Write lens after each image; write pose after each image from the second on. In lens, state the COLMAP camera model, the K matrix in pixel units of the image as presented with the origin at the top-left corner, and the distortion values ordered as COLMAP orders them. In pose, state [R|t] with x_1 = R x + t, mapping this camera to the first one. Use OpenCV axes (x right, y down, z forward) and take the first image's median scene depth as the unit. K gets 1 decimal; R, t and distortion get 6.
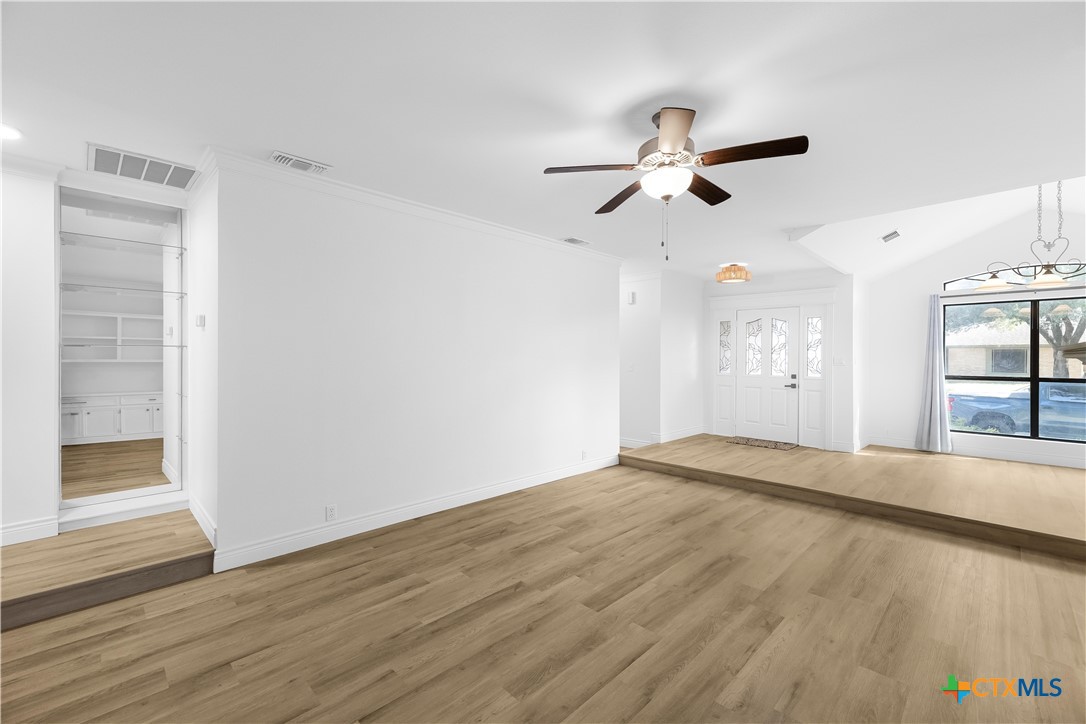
lens RADIAL K [[455.9, 0, 542.8], [0, 455.9, 357.1], [0, 0, 1]] dist [0.001932, 0.000395]
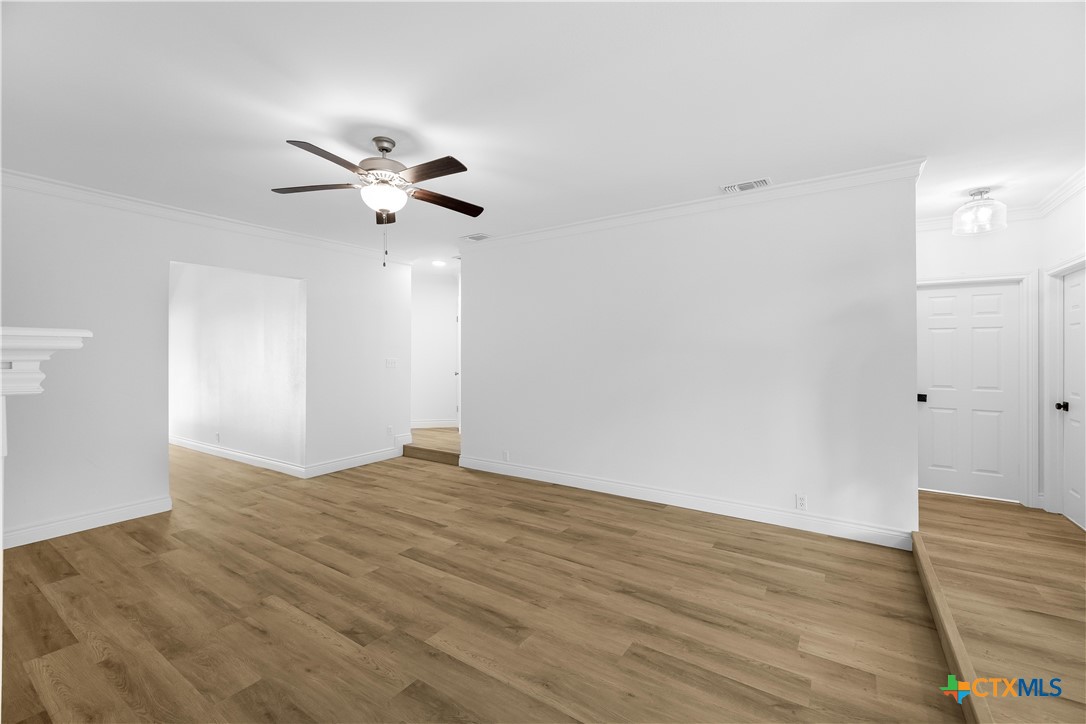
lens RADIAL K [[452.9, 0, 542.6], [0, 452.9, 352.7], [0, 0, 1]] dist [0.000476, -0.000040]
pose [[0.196933, -0.006465, -0.980396, 0.957983], [0.005835, 0.999968, -0.005422, 0.008812], [0.980400, -0.004653, 0.196964, 0.770047]]
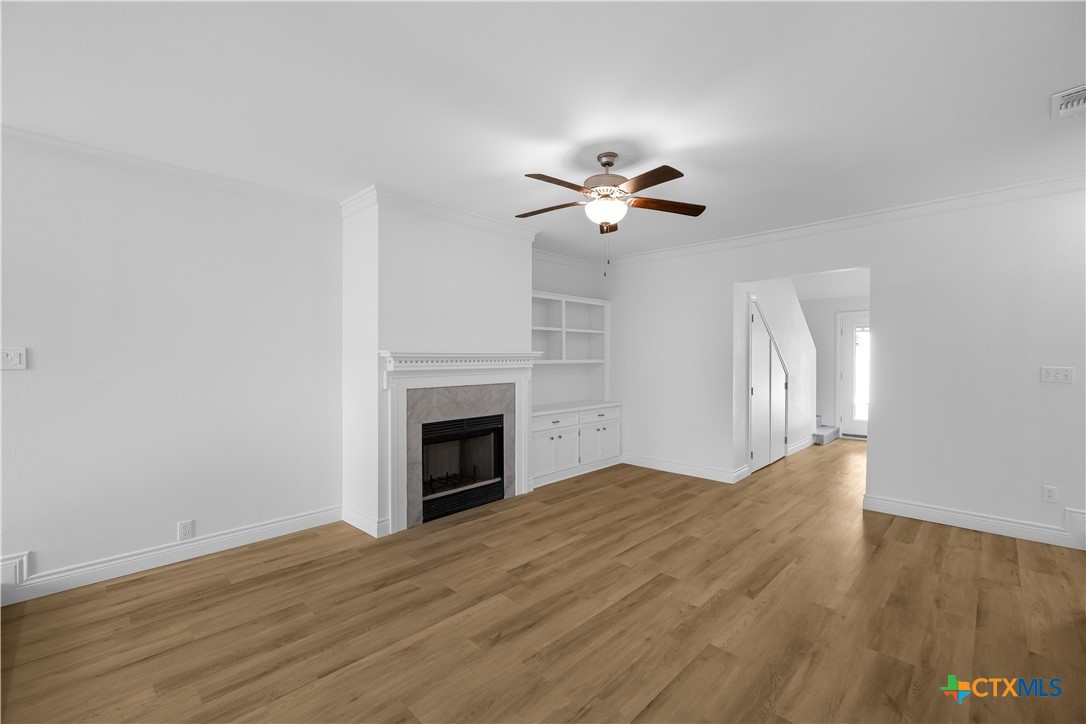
lens RADIAL K [[459.7, 0, 545.8], [0, 459.7, 358.0], [0, 0, 1]] dist [0.000581, -0.000121]
pose [[-0.999704, -0.004217, -0.023970, 0.301253], [-0.004221, 0.999991, 0.000130, 0.003328], [0.023969, 0.000231, -0.999713, 1.462631]]
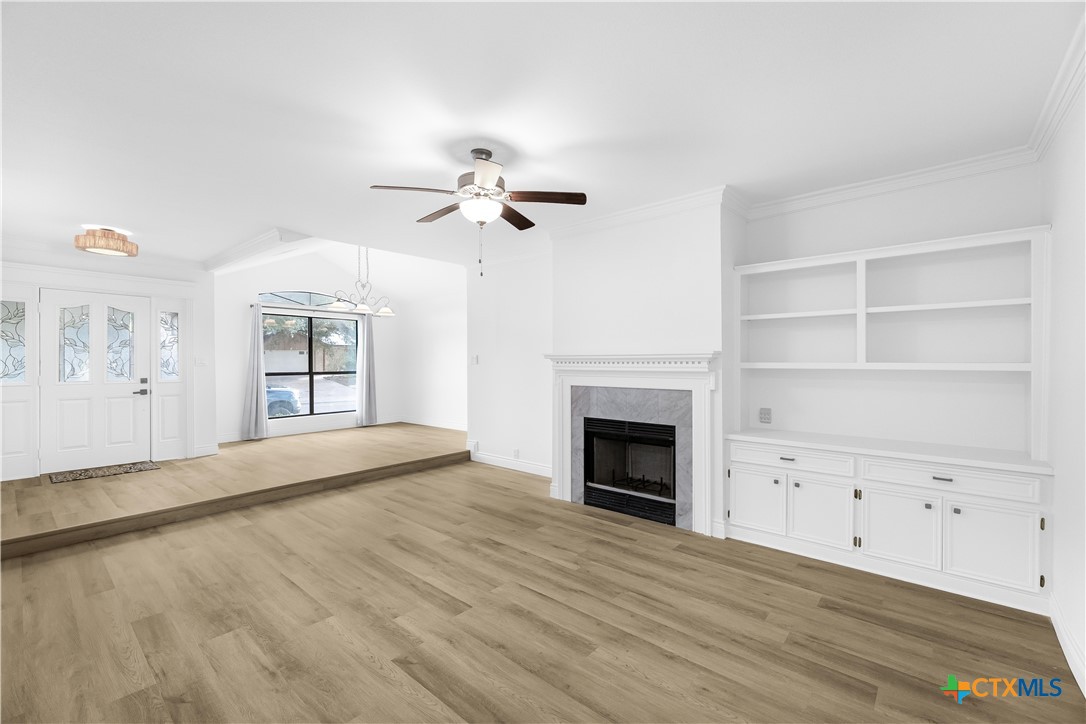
lens RADIAL K [[459.7, 0, 545.8], [0, 459.7, 358.0], [0, 0, 1]] dist [0.000581, -0.000121]
pose [[-0.082774, -0.000921, 0.996568, -0.617975], [-0.001744, 0.999998, 0.000779, -0.000426], [-0.996567, -0.001674, -0.082775, 0.619017]]
